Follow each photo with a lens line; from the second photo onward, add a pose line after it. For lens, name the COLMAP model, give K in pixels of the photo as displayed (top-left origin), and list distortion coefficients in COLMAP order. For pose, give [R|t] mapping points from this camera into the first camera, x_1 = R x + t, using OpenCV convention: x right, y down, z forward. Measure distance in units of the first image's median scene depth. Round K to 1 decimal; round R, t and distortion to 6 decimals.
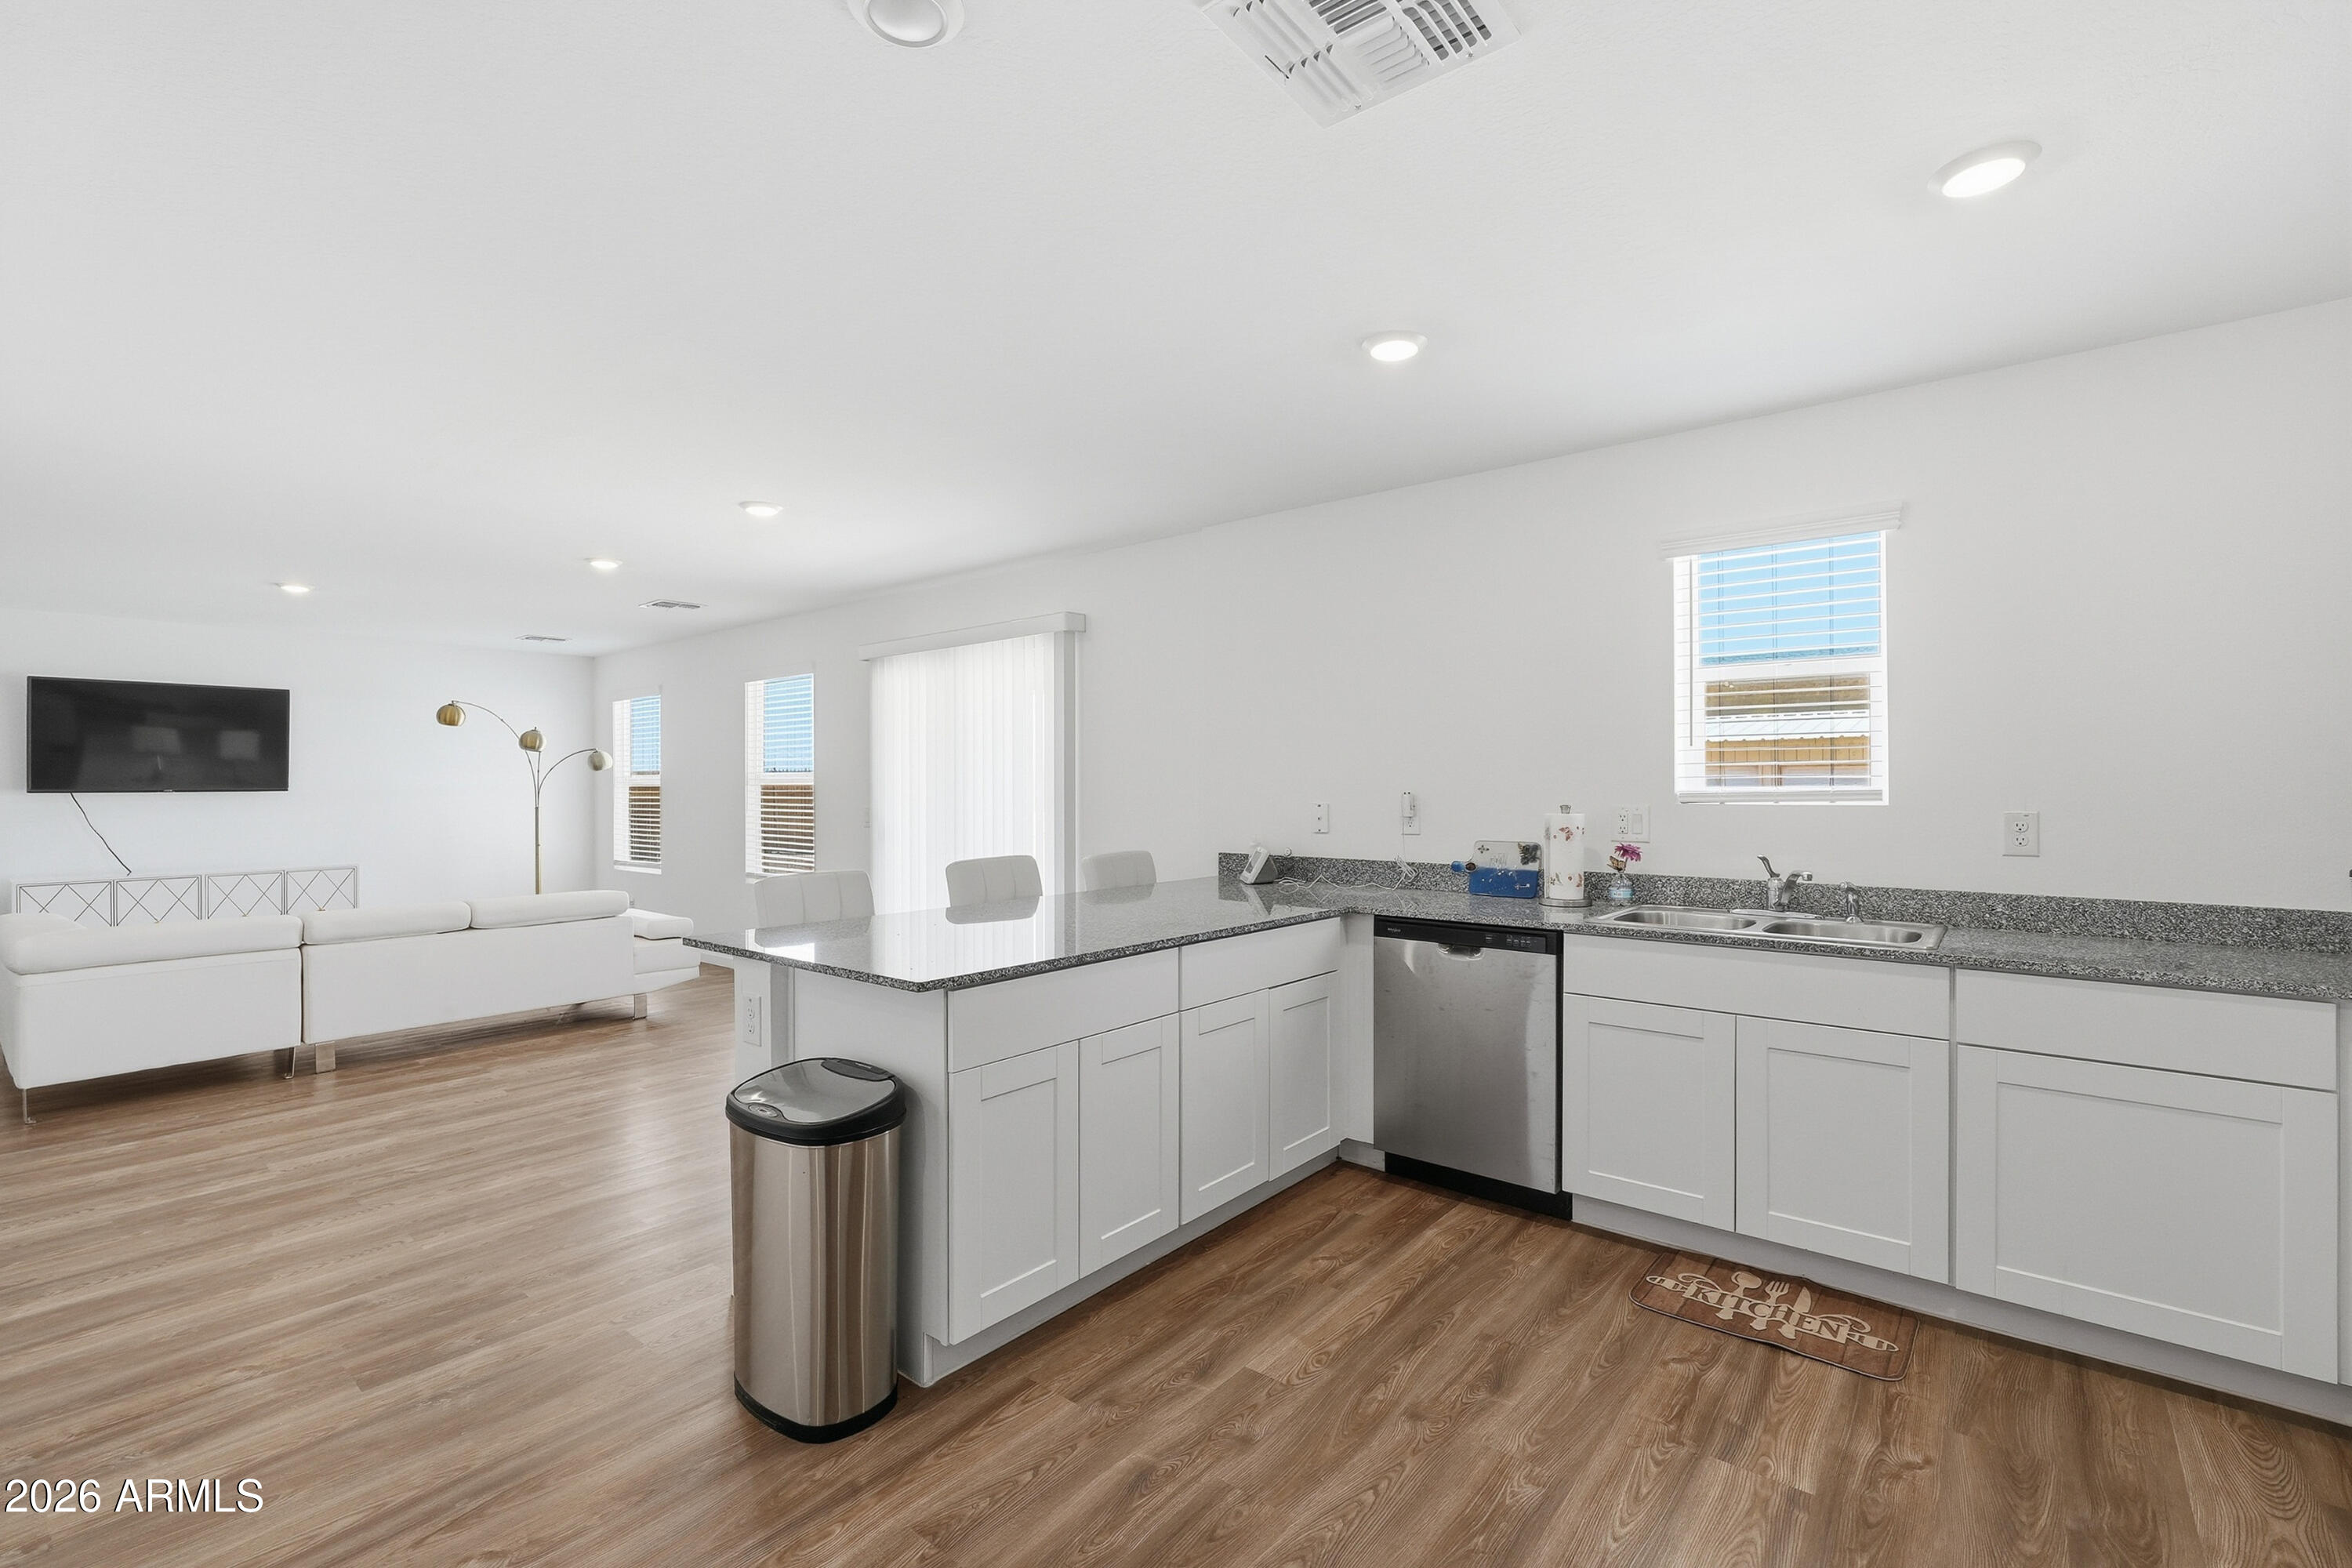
lens RADIAL K [[1031.0, 0, 1179.4], [0, 1031.0, 784.8], [0, 0, 1]] dist [0.000860, 0.000246]
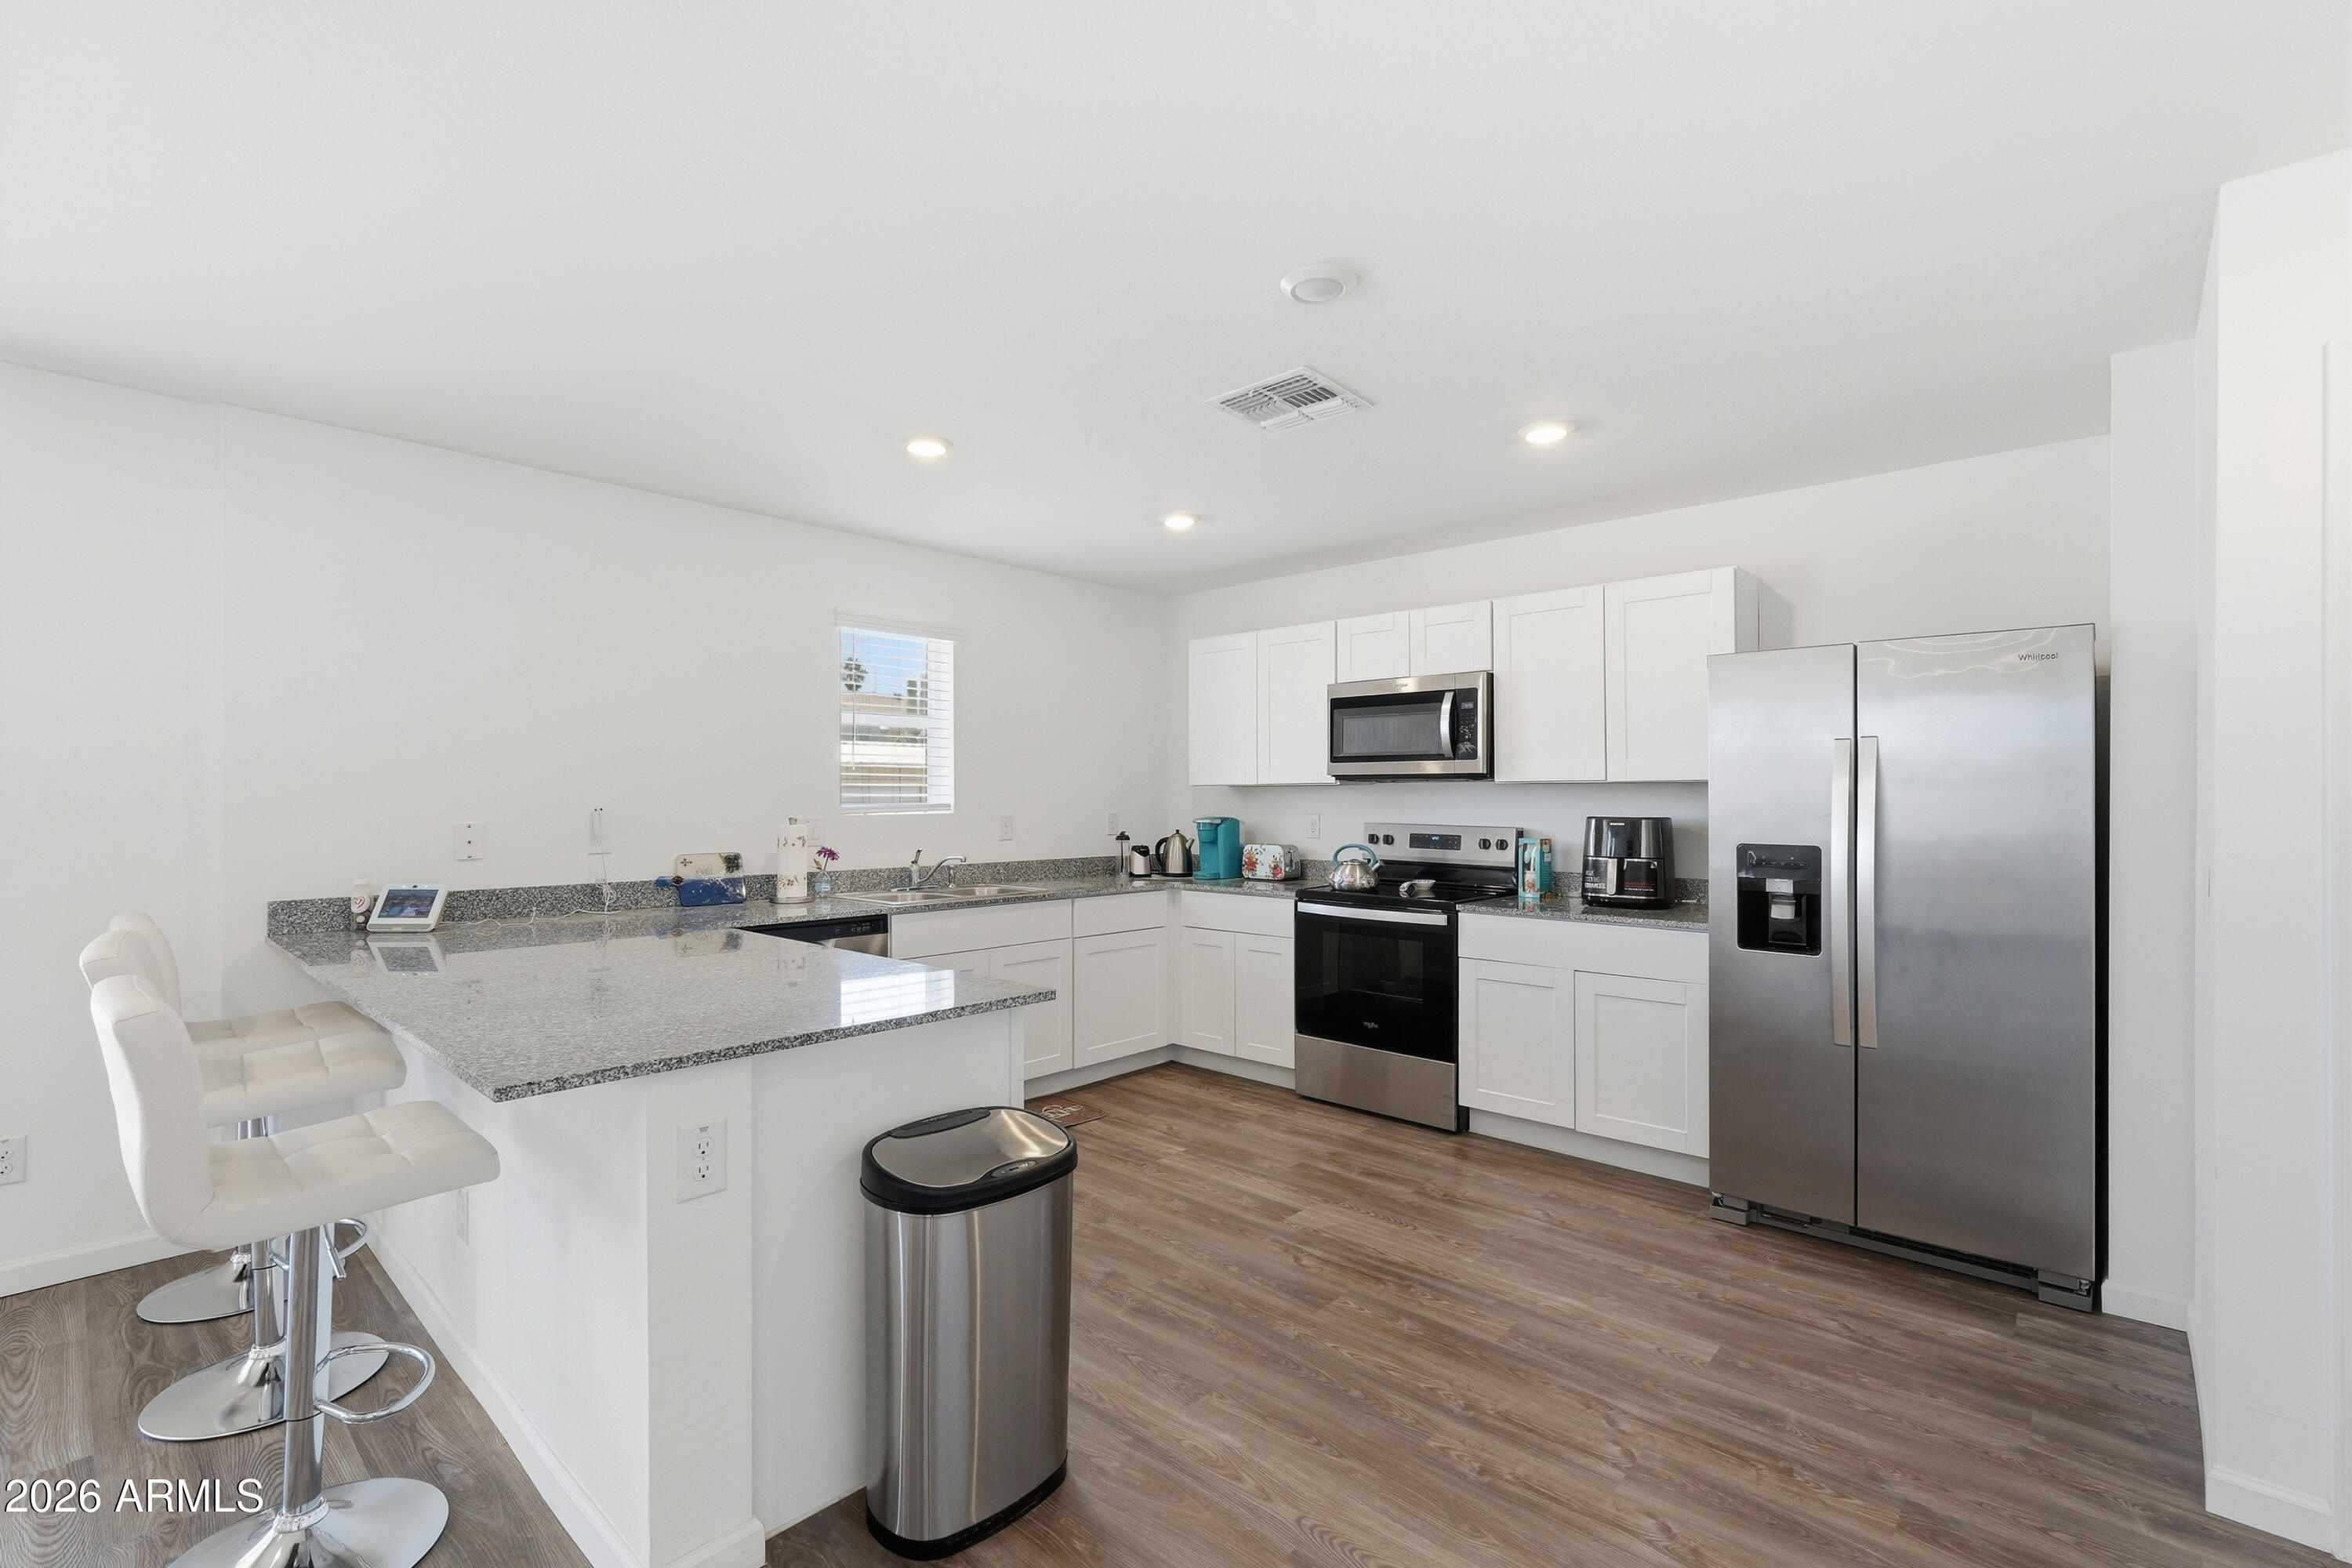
lens RADIAL K [[1031.0, 0, 1177.7], [0, 1031.0, 794.9], [0, 0, 1]] dist [0.000860, 0.000246]
pose [[0.058998, 0.004413, 0.998248, -0.847176], [0.001038, 0.999989, -0.004482, -0.000491], [-0.998258, 0.001300, 0.058993, 0.535187]]
